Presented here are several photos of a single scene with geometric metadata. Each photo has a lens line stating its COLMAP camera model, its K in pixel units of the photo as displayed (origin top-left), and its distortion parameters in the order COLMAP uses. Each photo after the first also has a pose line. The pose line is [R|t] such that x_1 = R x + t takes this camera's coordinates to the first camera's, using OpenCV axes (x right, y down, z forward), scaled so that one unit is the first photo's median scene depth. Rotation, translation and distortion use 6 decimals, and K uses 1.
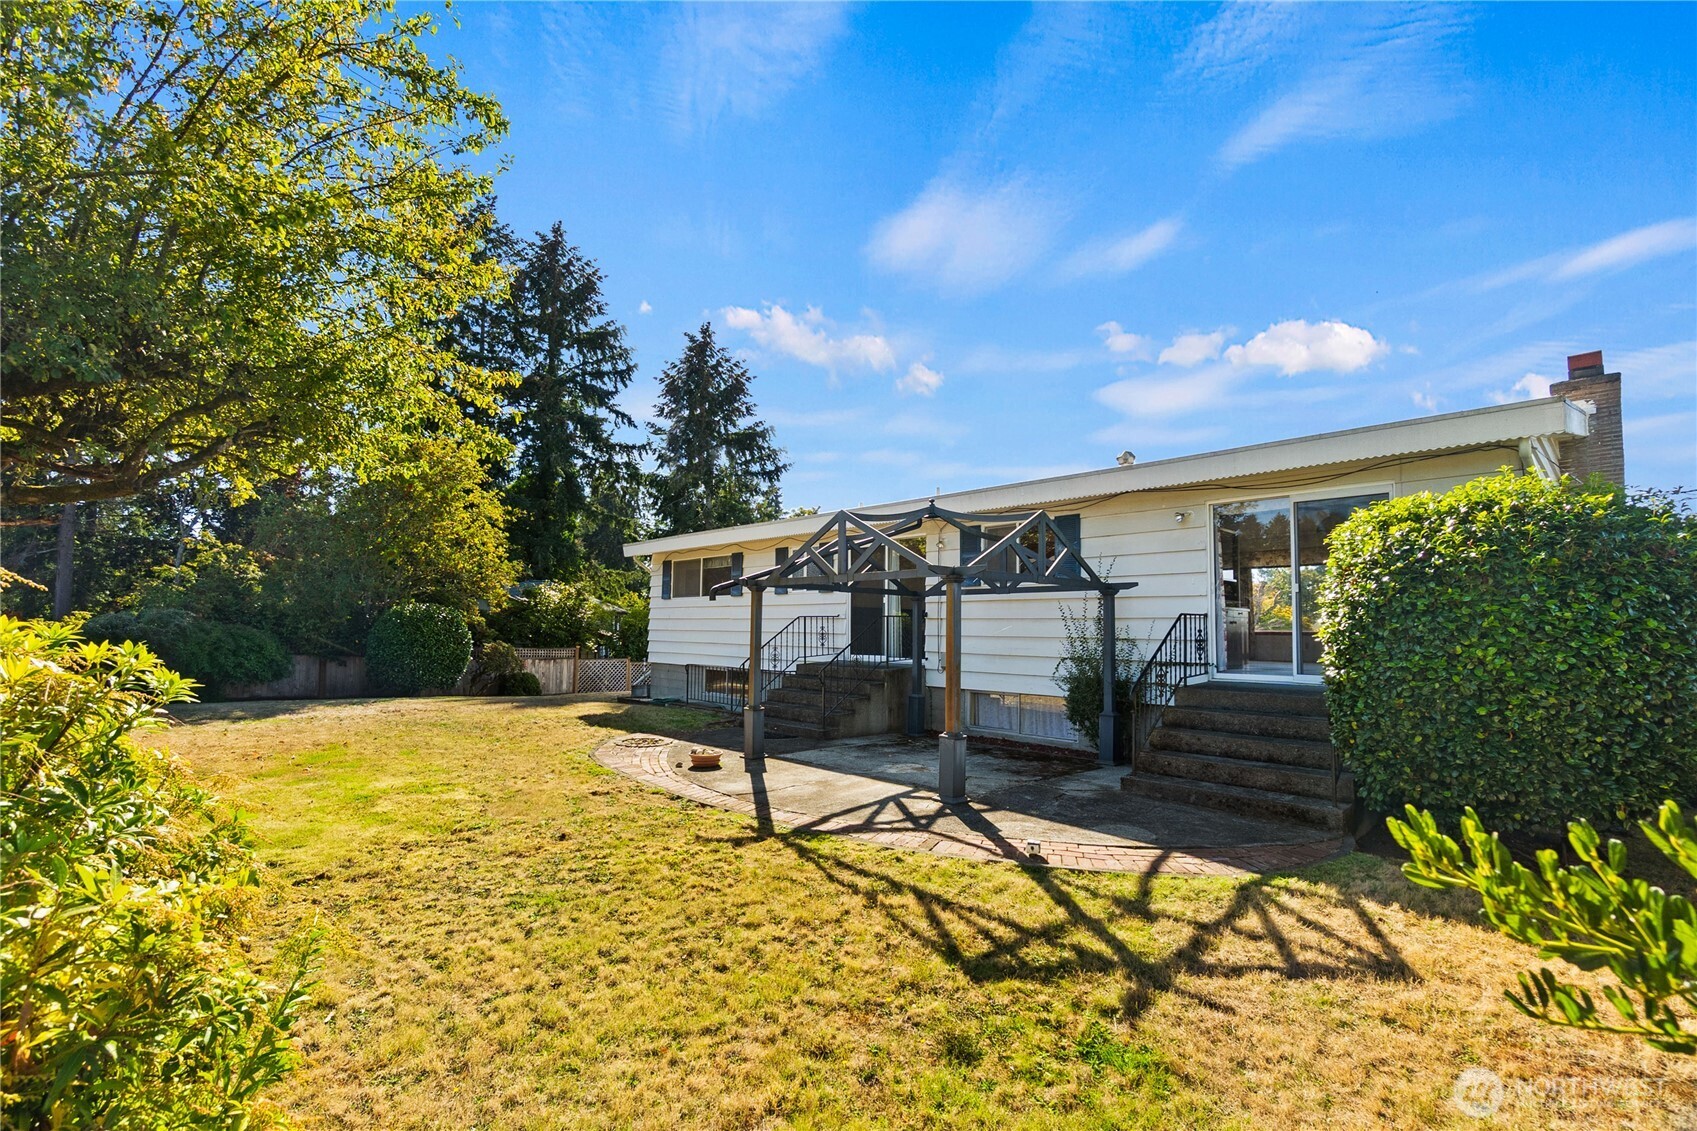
lens RADIAL K [[750.1, 0, 816.4], [0, 750.1, 578.9], [0, 0, 1]] dist [-0.011623, -0.000077]
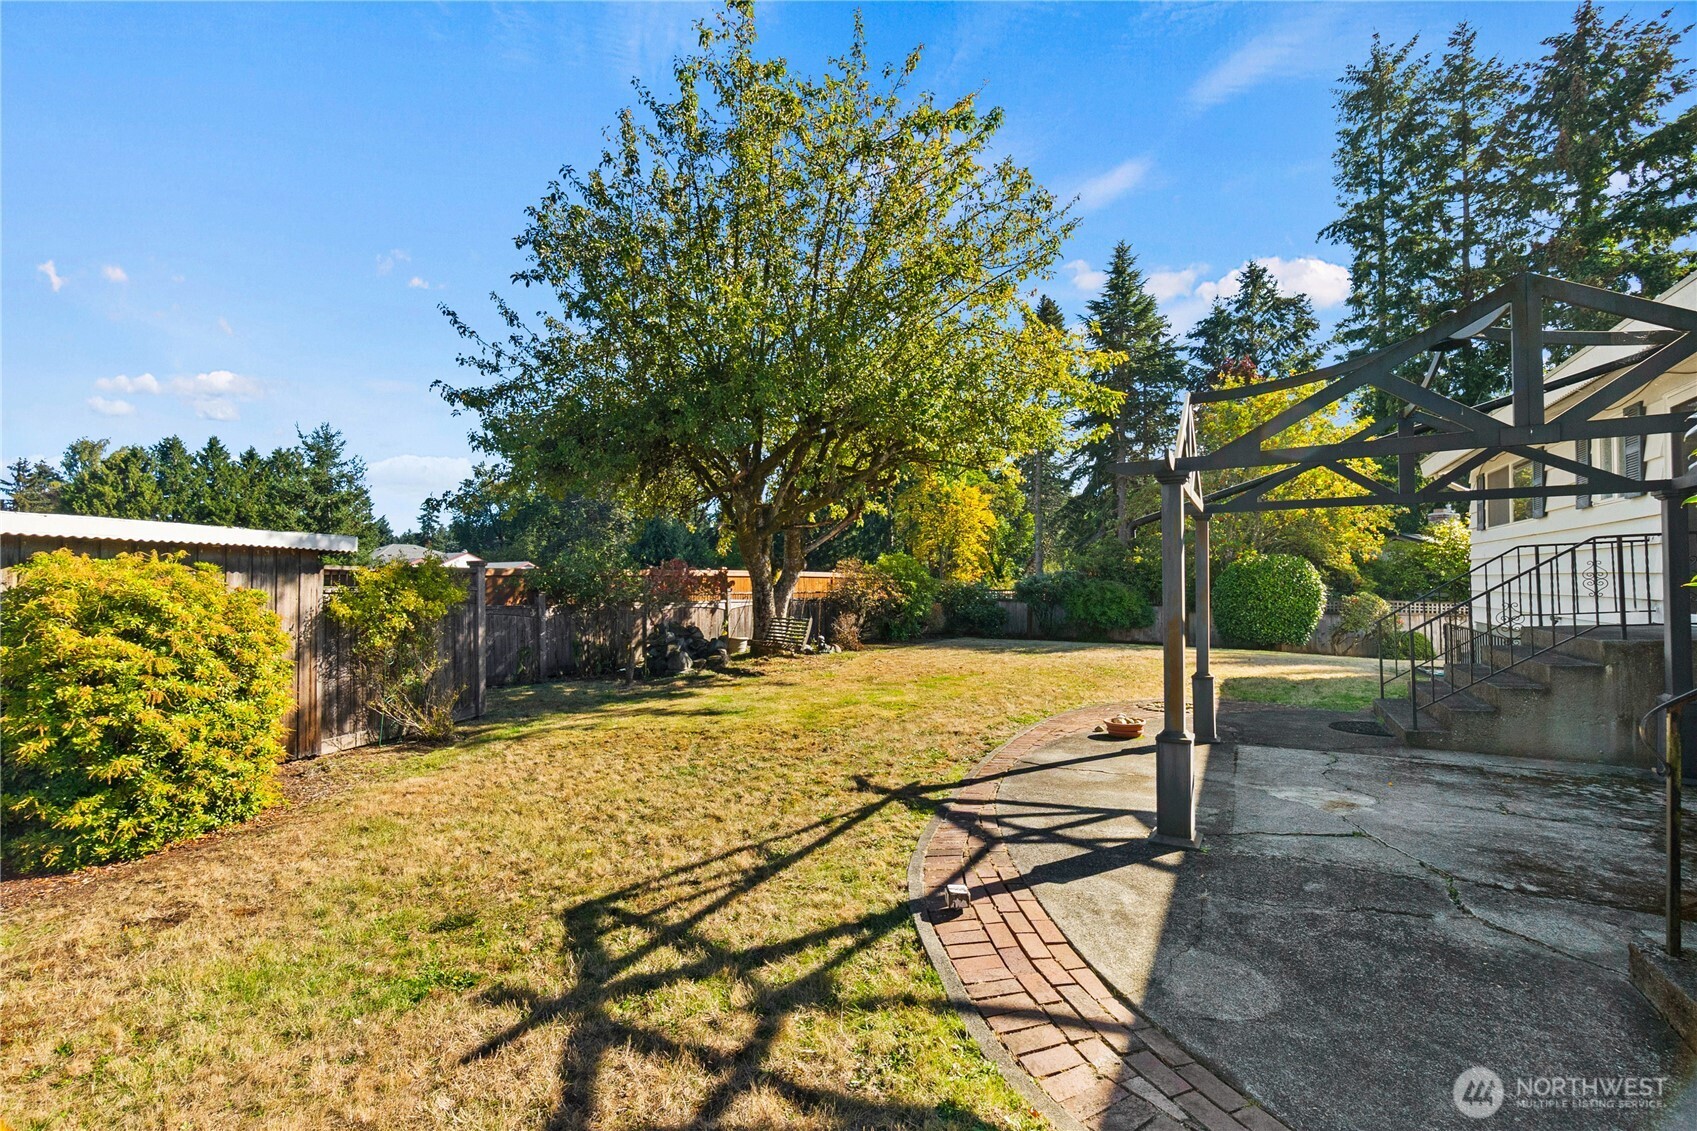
lens RADIAL K [[750.1, 0, 813.8], [0, 750.1, 571.5], [0, 0, 1]] dist [-0.011623, -0.000077]
pose [[0.304501, -0.023960, -0.952211, 0.876866], [0.069487, 0.997579, -0.002881, 0.078044], [0.949974, -0.065290, 0.305429, 0.720648]]
